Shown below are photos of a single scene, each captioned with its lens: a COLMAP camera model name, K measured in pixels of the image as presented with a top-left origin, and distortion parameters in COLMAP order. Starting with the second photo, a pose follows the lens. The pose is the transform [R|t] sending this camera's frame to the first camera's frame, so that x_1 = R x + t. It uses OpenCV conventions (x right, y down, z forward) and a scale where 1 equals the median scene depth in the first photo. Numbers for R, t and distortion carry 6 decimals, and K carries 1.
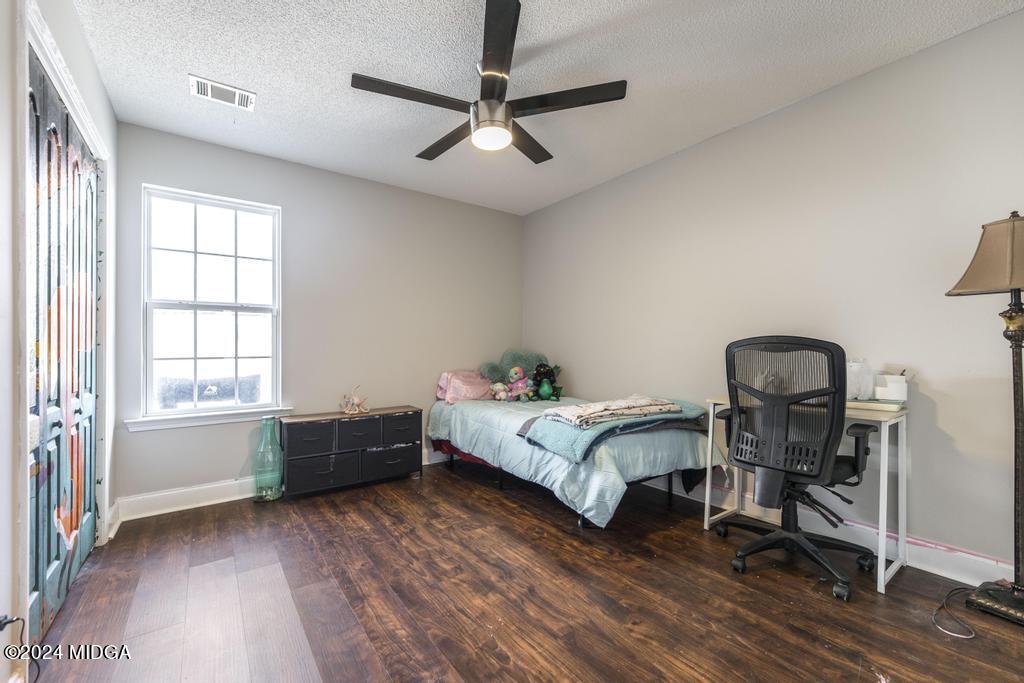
lens RADIAL K [[415.4, 0, 509.6], [0, 415.4, 346.2], [0, 0, 1]] dist [-0.001299, -0.000839]
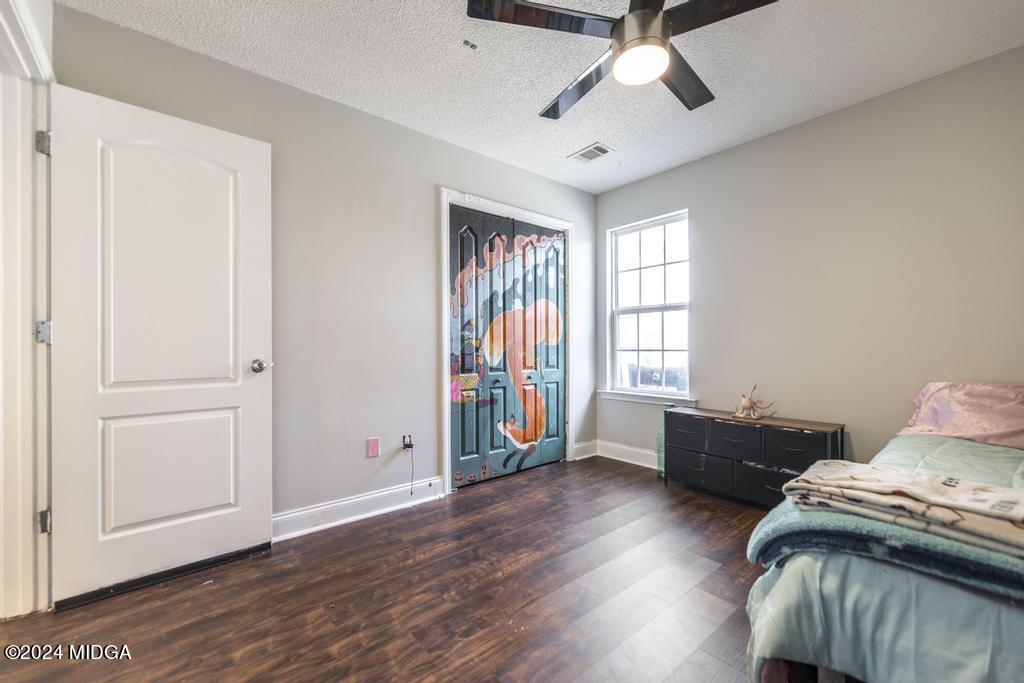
lens RADIAL K [[415.4, 0, 509.6], [0, 415.4, 346.2], [0, 0, 1]] dist [-0.001299, -0.000839]
pose [[0.064151, 0.006082, -0.997922, 0.524279], [0.008935, 0.999938, 0.006669, 0.004180], [0.997900, -0.009344, 0.064093, 0.523080]]
